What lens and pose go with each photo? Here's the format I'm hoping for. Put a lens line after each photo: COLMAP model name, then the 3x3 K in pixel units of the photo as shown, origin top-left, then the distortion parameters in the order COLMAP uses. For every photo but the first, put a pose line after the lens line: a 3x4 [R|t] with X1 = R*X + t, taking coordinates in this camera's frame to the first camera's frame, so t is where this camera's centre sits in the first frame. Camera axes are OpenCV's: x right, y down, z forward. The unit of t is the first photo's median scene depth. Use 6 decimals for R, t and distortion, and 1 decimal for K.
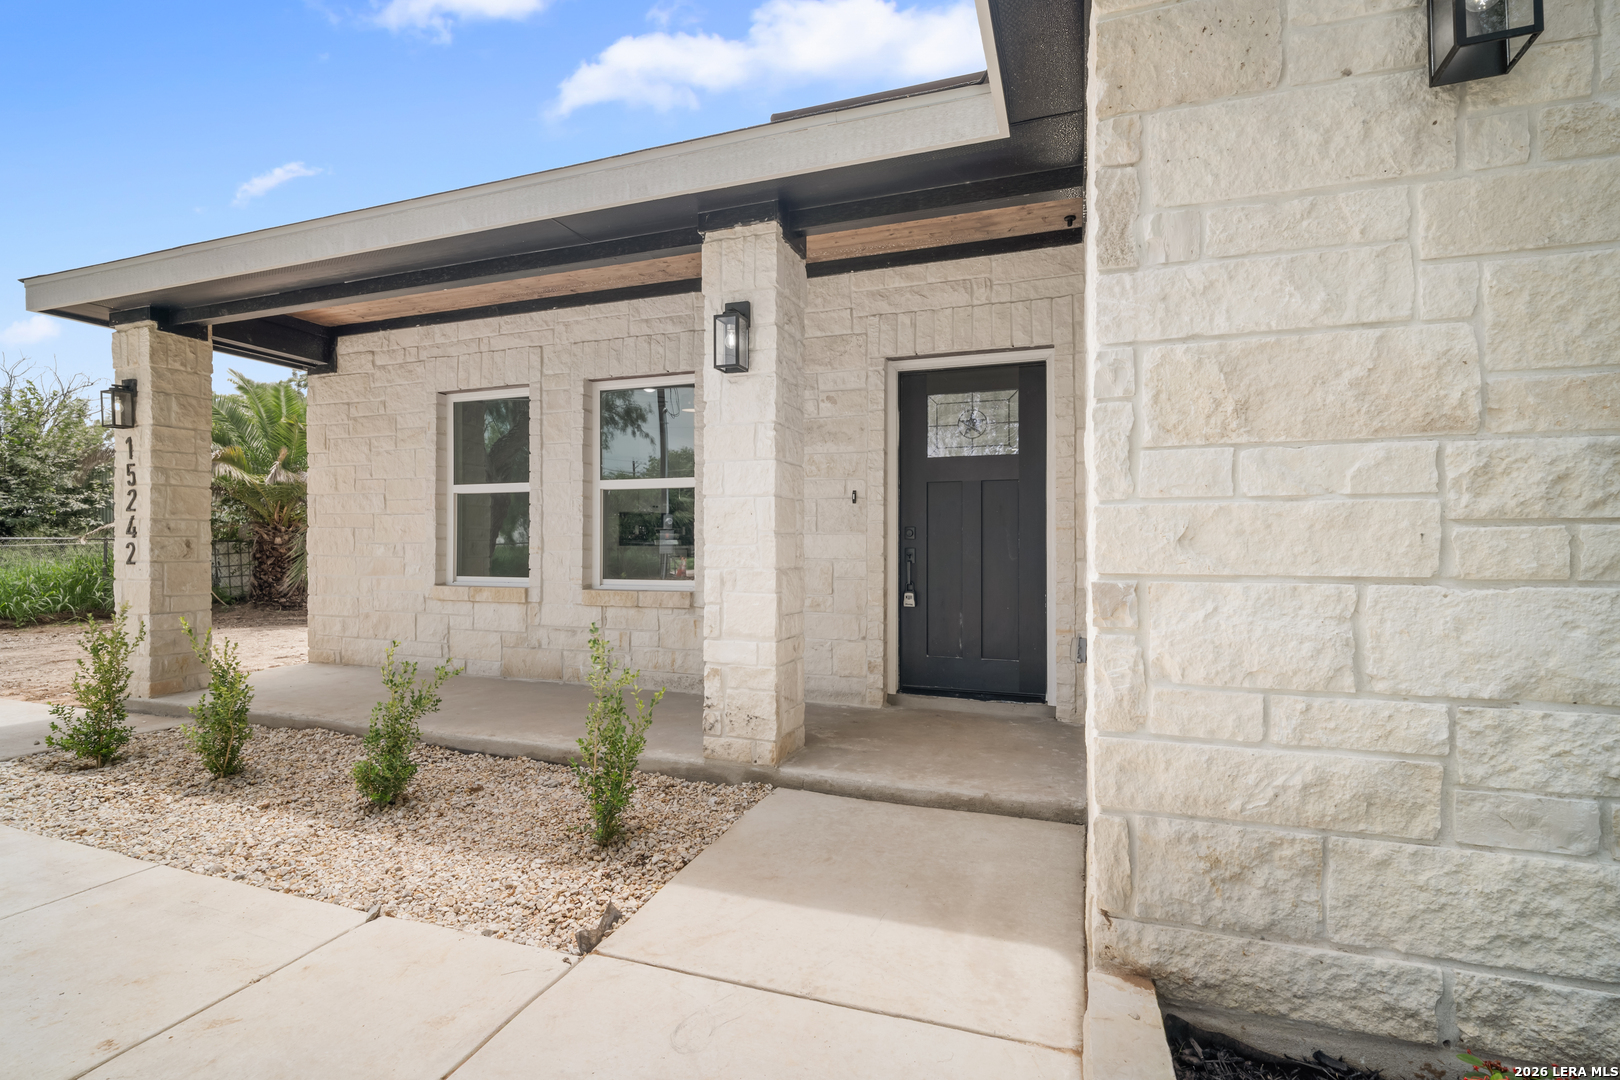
lens RADIAL K [[758.4, 0, 804.0], [0, 758.4, 545.0], [0, 0, 1]] dist [-0.005321, -0.002885]
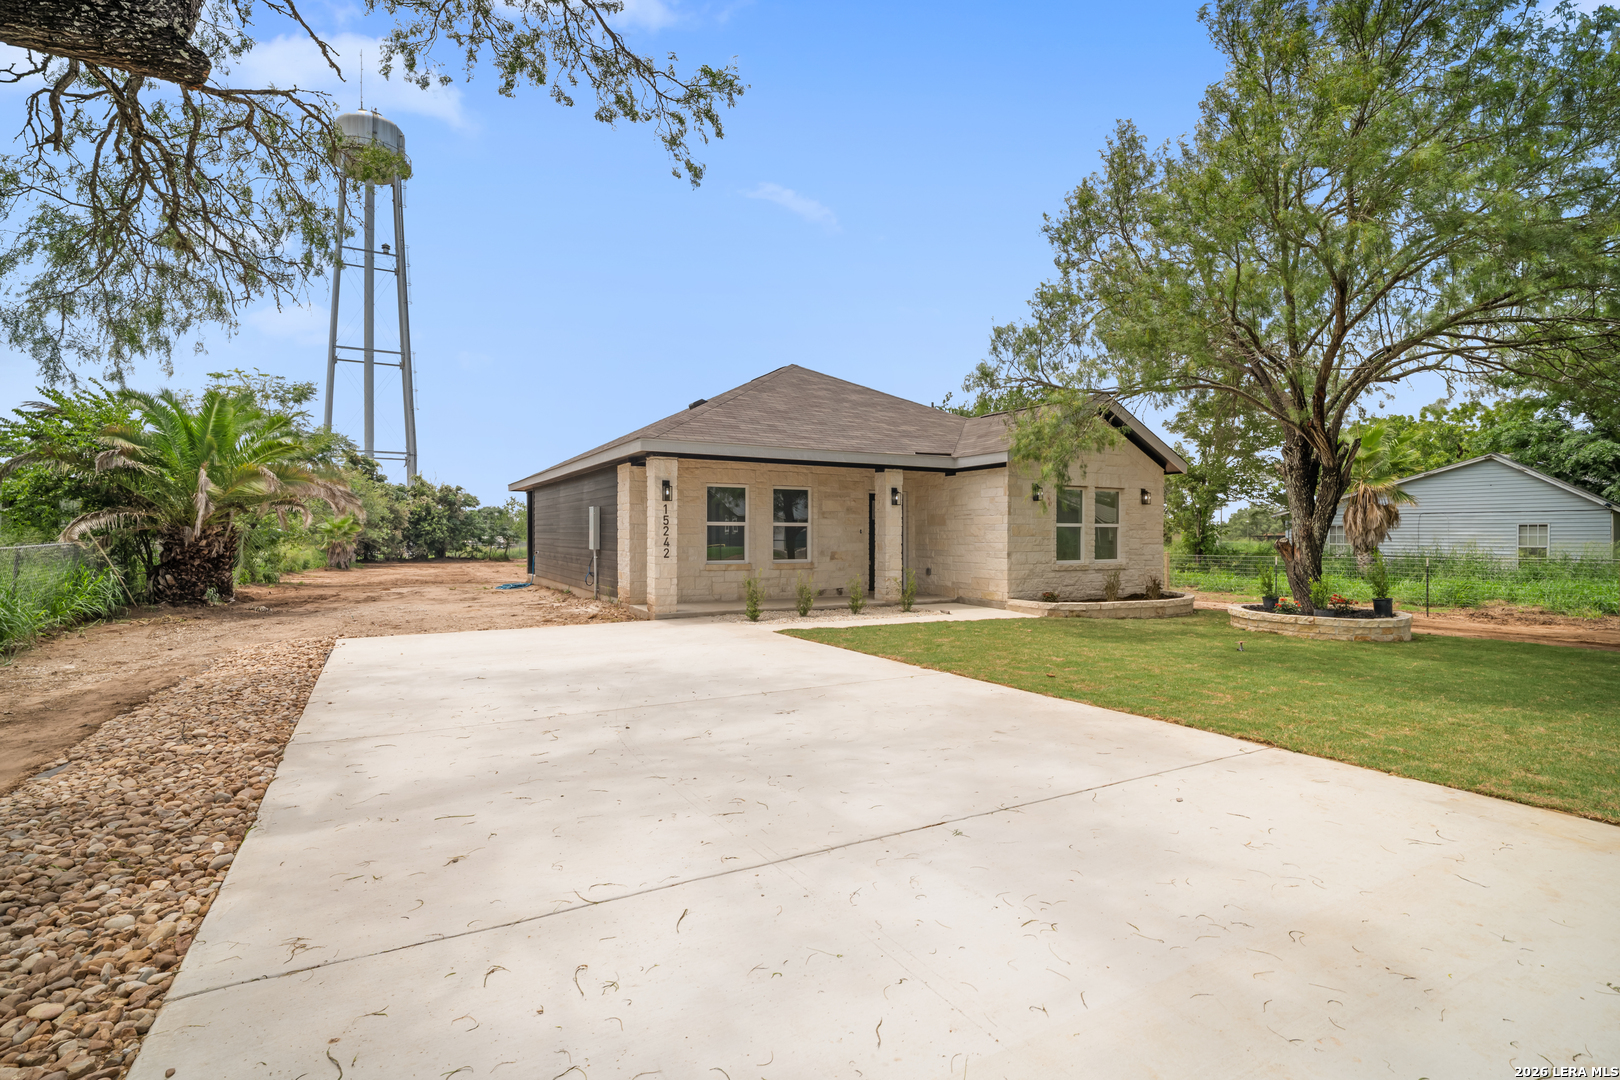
lens RADIAL K [[758.4, 0, 810.7], [0, 758.4, 535.8], [0, 0, 1]] dist [-0.005321, -0.002885]
pose [[0.651304, -0.005460, 0.758797, -2.130227], [-0.002871, 0.999949, 0.009659, -0.062085], [-0.758811, -0.008470, 0.651256, -0.807552]]
